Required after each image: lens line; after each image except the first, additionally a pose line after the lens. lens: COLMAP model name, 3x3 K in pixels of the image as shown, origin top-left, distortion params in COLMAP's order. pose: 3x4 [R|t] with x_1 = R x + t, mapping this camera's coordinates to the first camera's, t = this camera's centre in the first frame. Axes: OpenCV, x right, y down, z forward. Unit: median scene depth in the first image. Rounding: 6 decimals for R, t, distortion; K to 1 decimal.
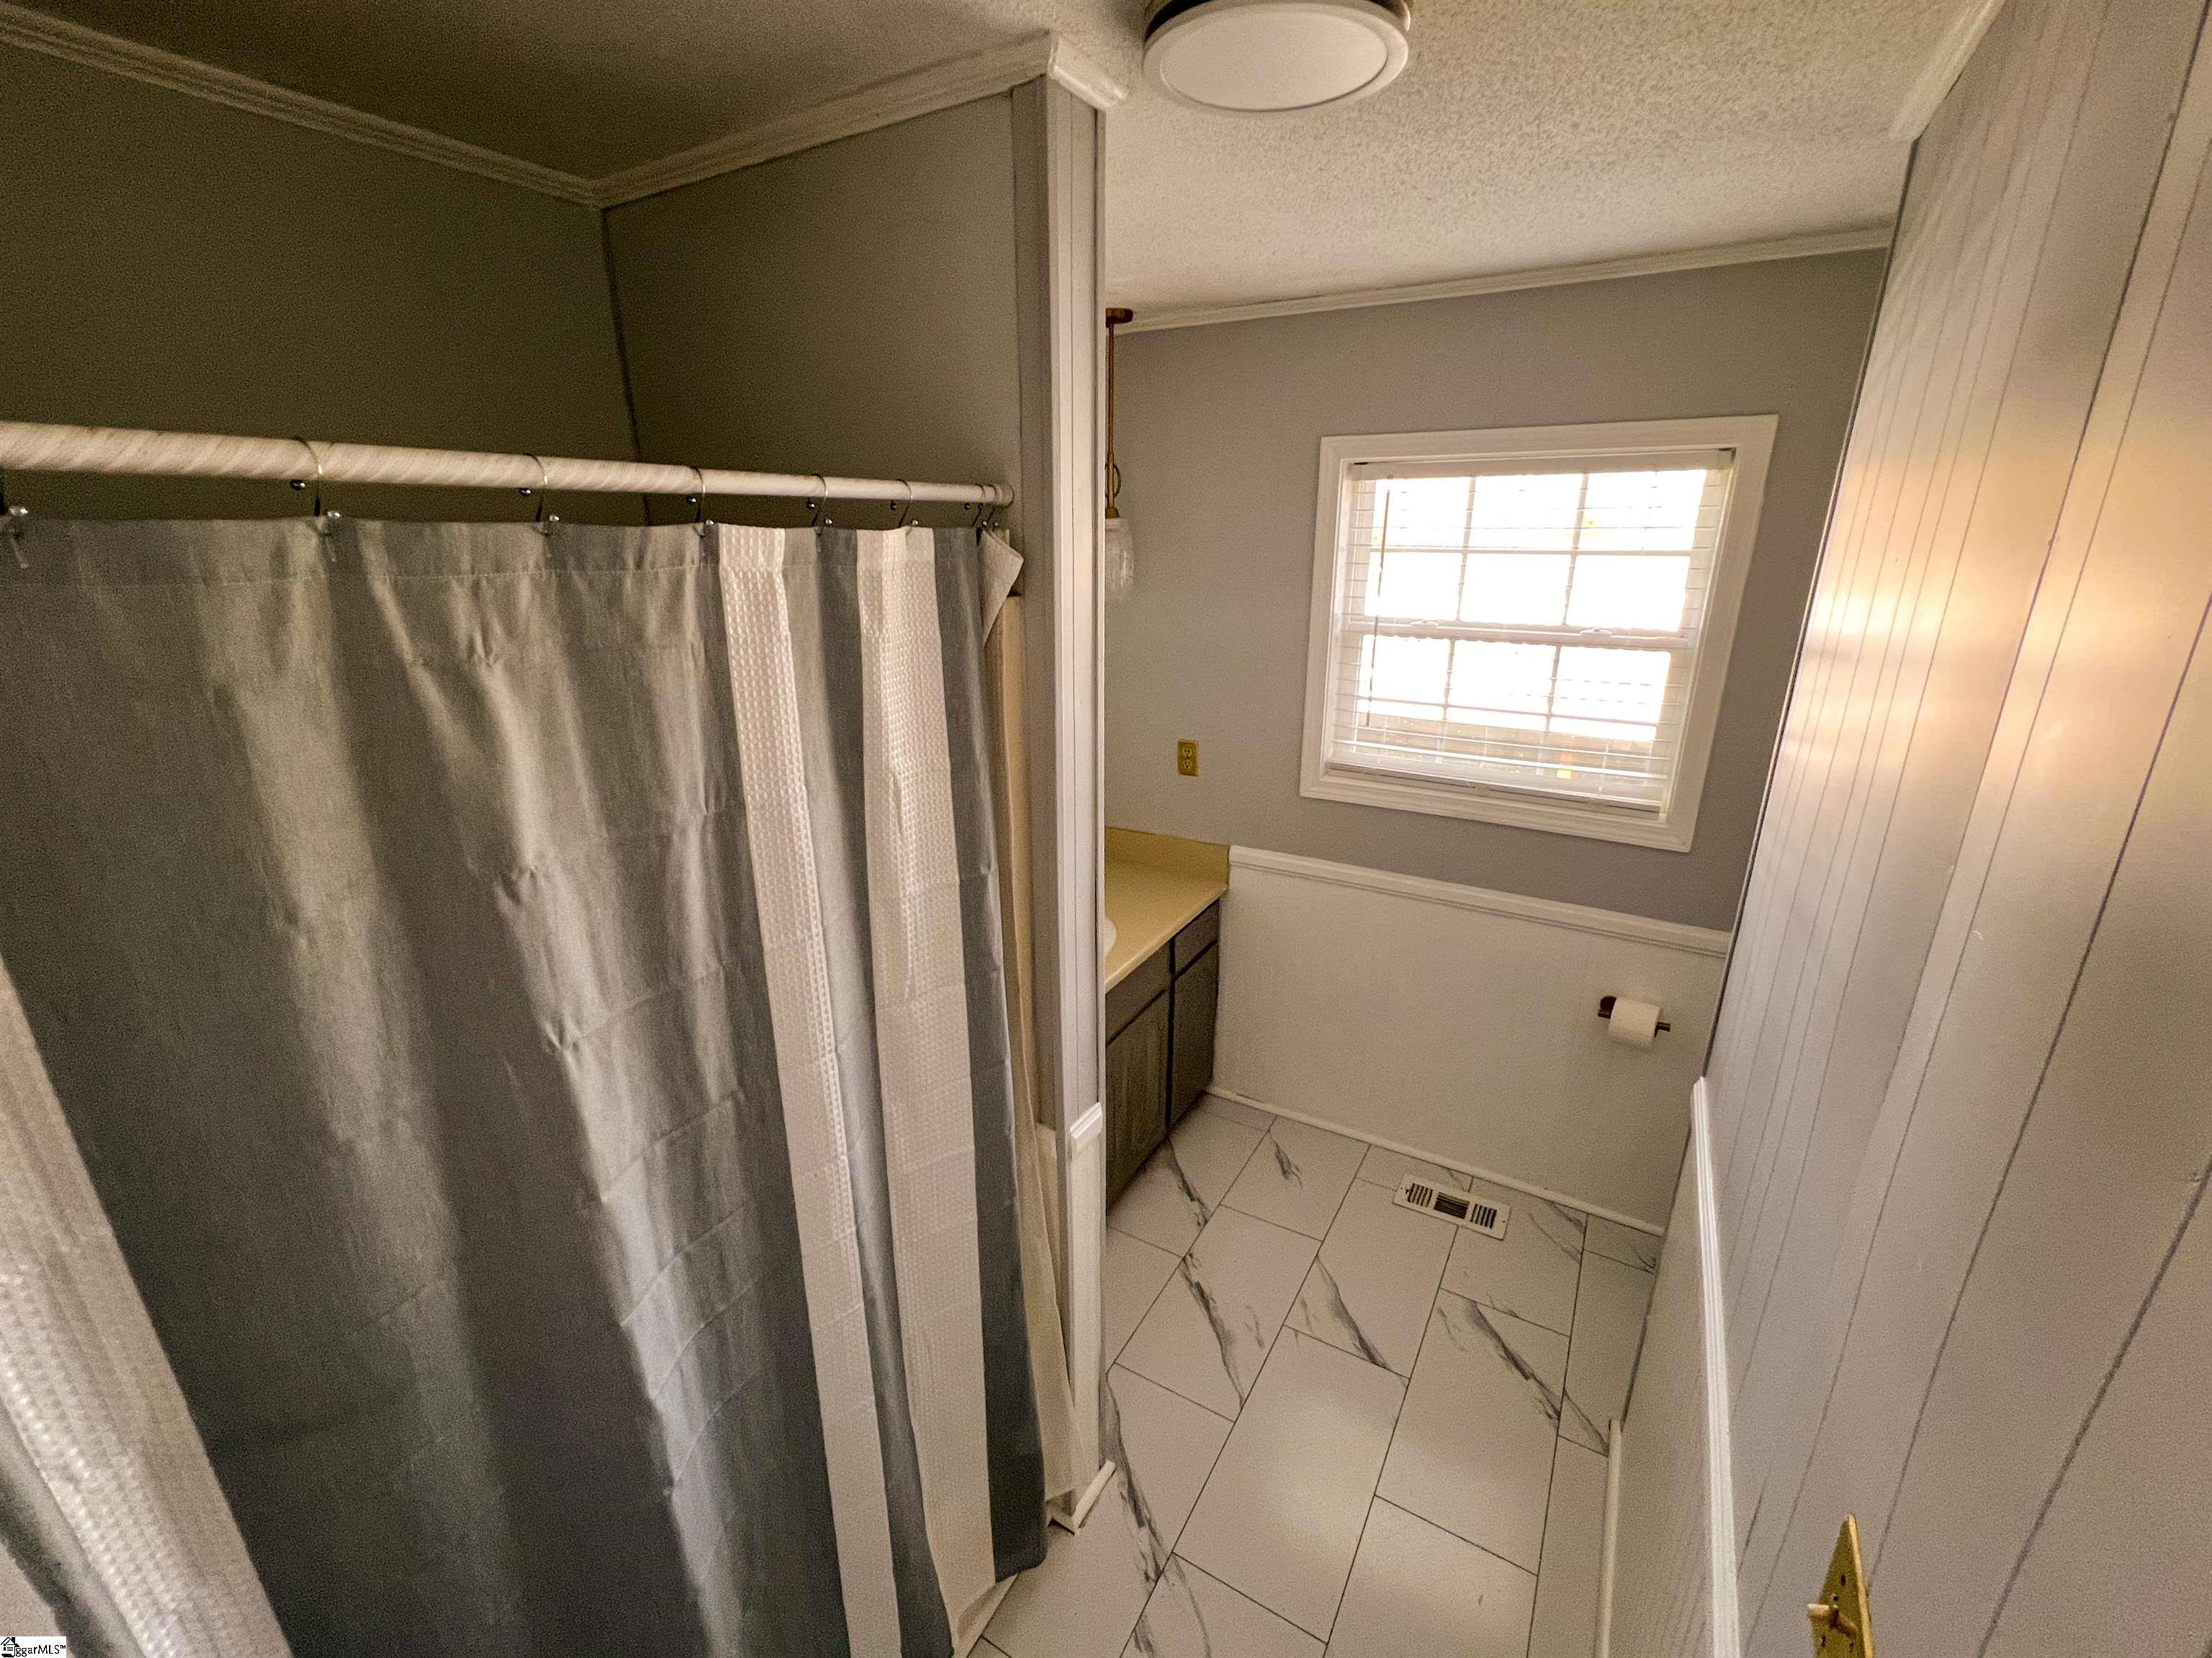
lens RADIAL K [[986.2, 0, 1088.7], [0, 986.2, 830.2], [0, 0, 1]] dist [-0.002515, 0.000125]
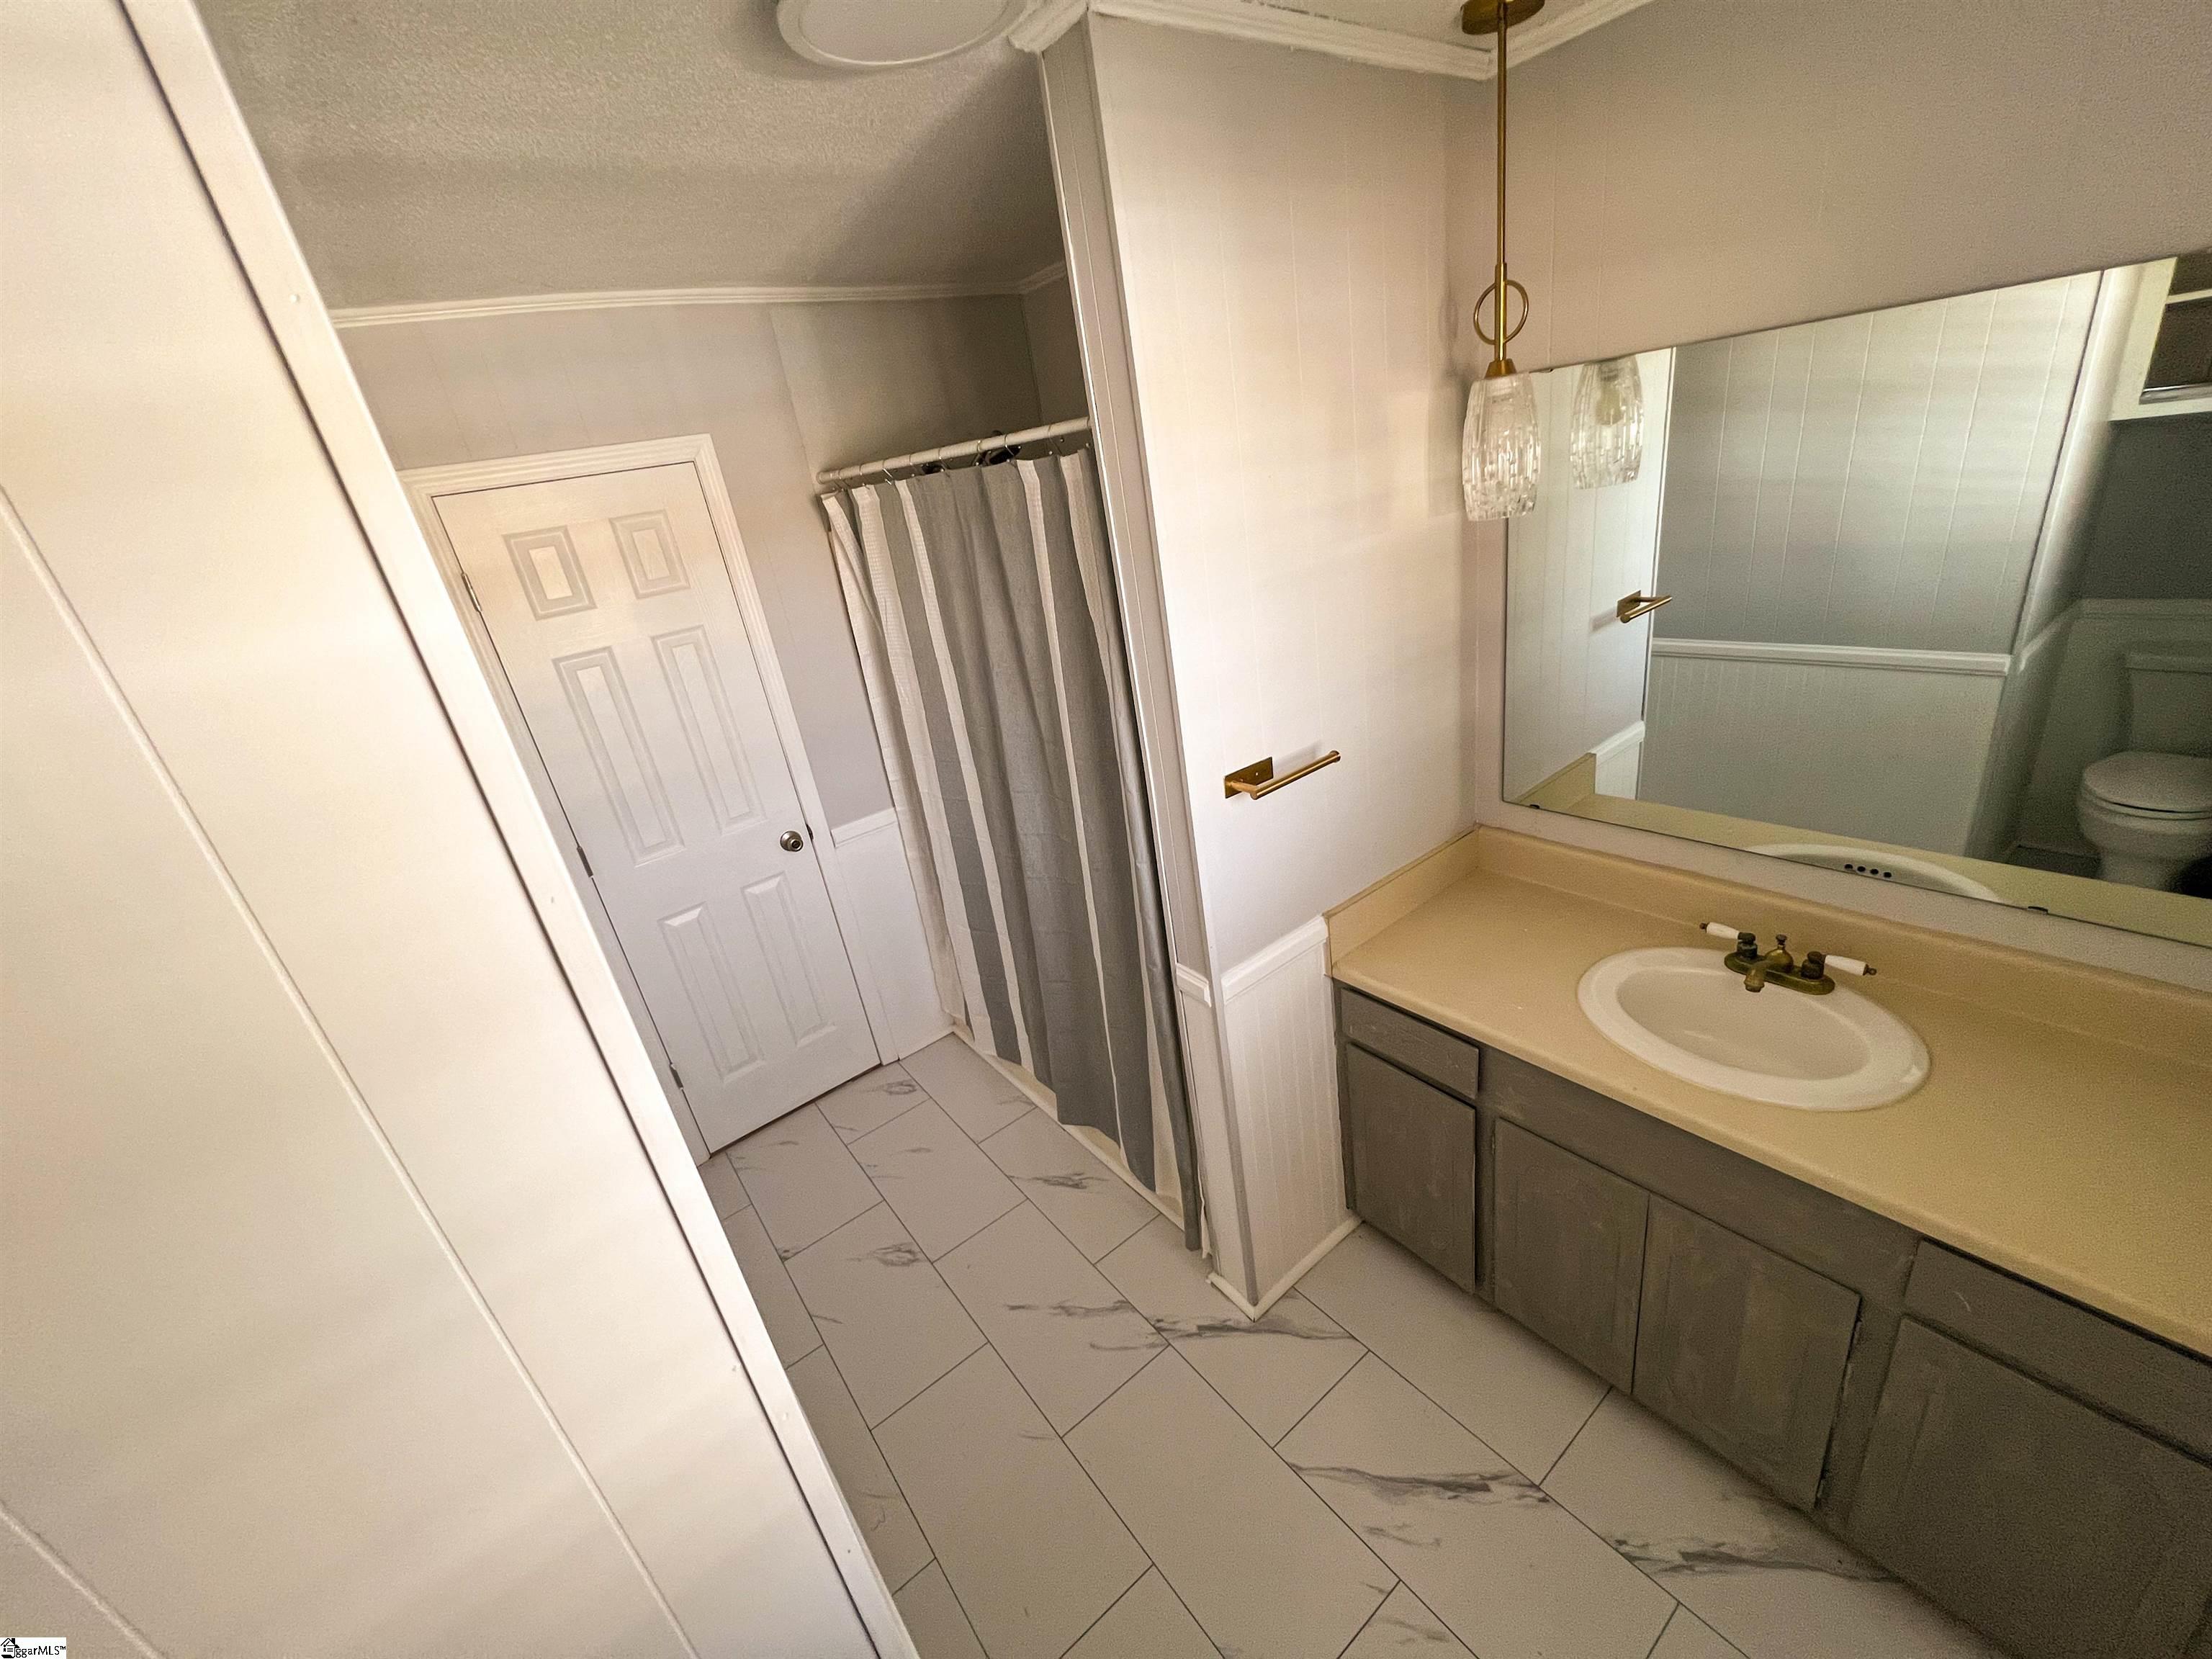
lens RADIAL K [[881.6, 0, 1099.5], [0, 881.6, 827.8], [0, 0, 1]] dist [-0.002224, 0.000550]
pose [[-0.385528, 0.418265, -0.822449, 0.719048], [-0.137735, 0.855280, 0.499526, -0.314675], [0.912358, 0.305861, -0.272125, 1.003179]]
